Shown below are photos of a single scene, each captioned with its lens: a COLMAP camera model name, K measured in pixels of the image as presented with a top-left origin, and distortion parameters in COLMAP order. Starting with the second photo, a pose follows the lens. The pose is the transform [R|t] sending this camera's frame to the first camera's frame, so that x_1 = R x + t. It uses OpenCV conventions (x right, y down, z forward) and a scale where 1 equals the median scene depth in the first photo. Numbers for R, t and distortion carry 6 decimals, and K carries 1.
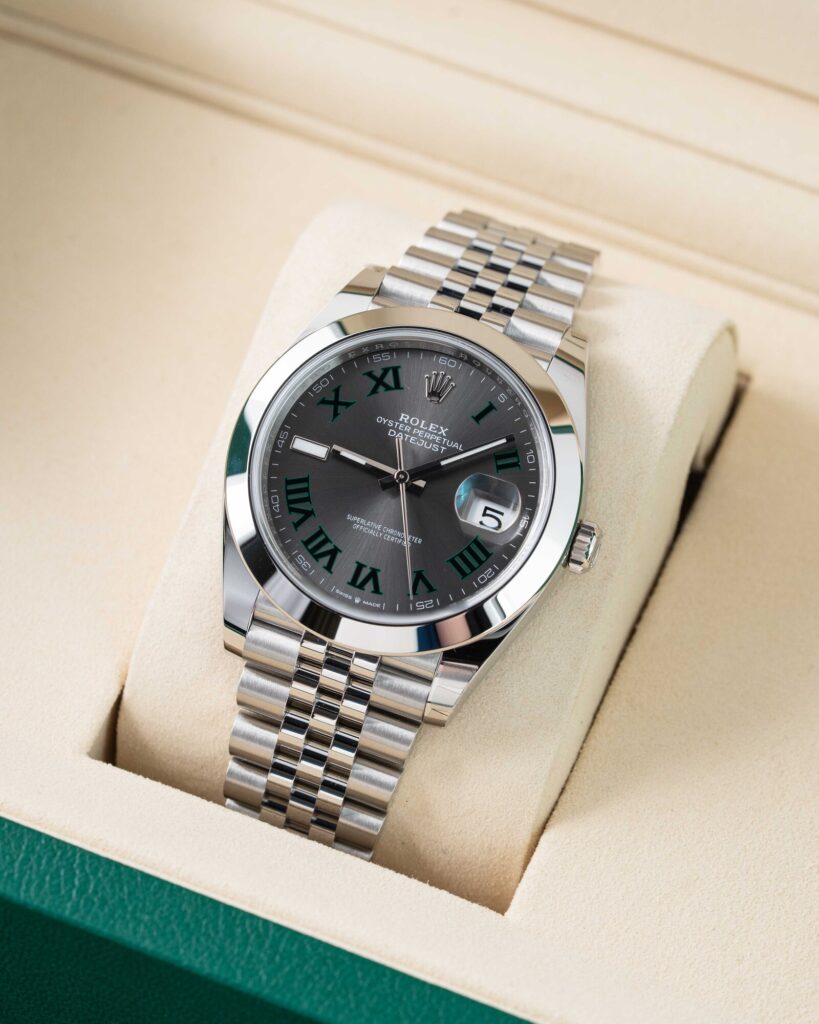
lens RADIAL K [[5240.7, 0, 409.8], [0, 5240.7, 510.9], [0, 0, 1]] dist [0.225262, 0.000000]
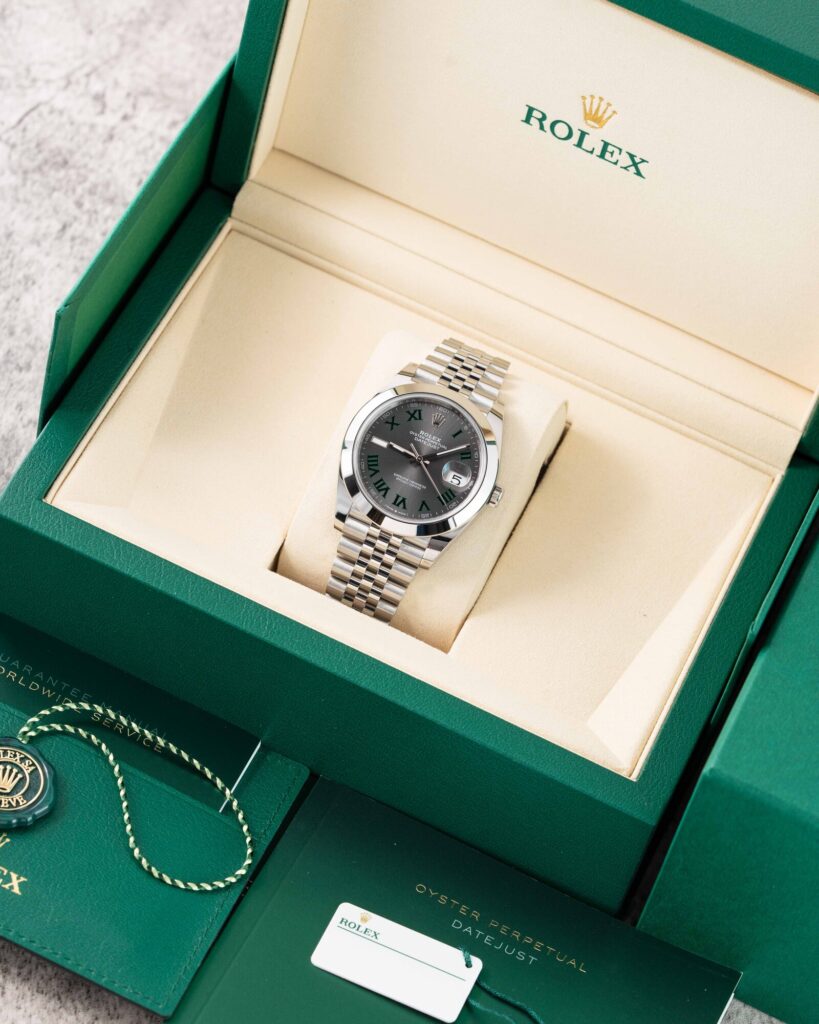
lens RADIAL K [[5240.7, 0, 409.2], [0, 5240.7, 513.3], [0, 0, 1]] dist [0.225262, 0.000000]
pose [[0.994082, 0.085740, 0.066699, -0.154630], [-0.087479, 0.995887, 0.023598, -0.035988], [-0.064401, -0.029293, 0.997494, -1.260796]]
